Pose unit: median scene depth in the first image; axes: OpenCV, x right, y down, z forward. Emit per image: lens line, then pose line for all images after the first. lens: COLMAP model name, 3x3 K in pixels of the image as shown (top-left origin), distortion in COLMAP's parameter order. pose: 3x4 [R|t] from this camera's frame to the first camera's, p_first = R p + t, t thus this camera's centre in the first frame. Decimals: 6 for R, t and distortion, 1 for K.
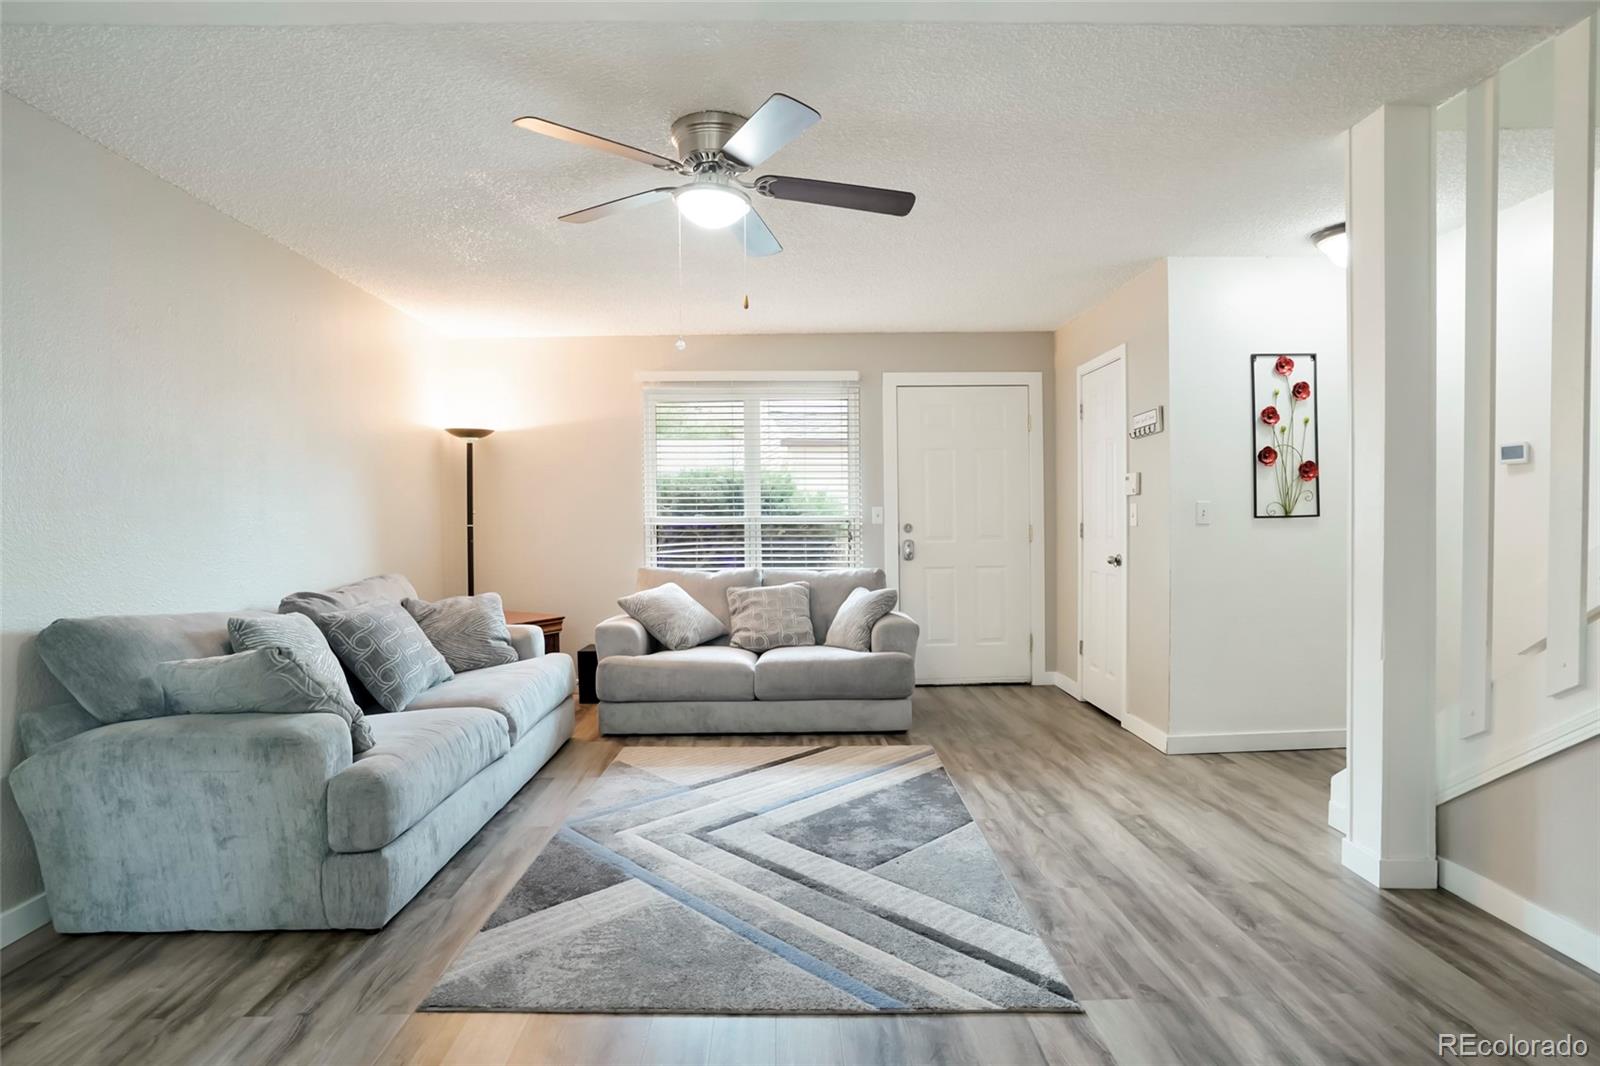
lens RADIAL K [[854.6, 0, 823.8], [0, 854.6, 534.7], [0, 0, 1]] dist [-0.022286, 0.016148]
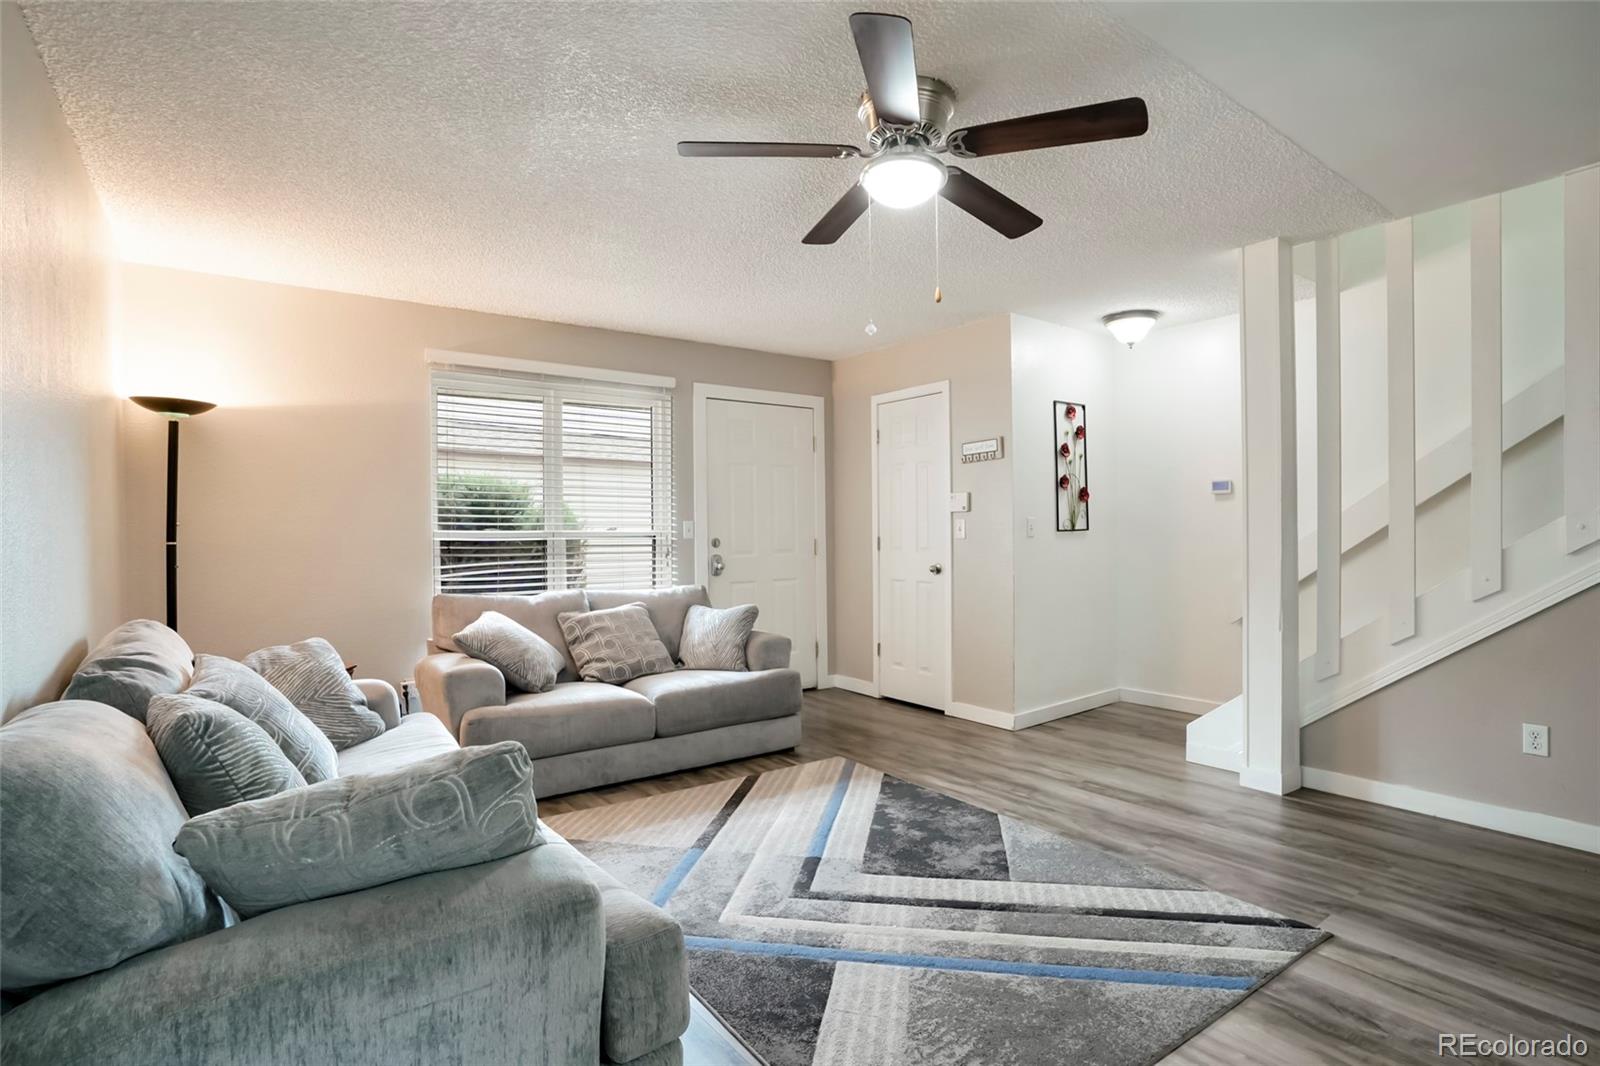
lens RADIAL K [[787.4, 0, 861.8], [0, 787.4, 547.9], [0, 0, 1]] dist [-0.035409, 0.014348]
pose [[0.806576, -0.012515, 0.590998, -0.413348], [0.014375, 0.999895, 0.001556, -0.001113], [-0.590956, 0.007241, 0.806671, 0.233817]]
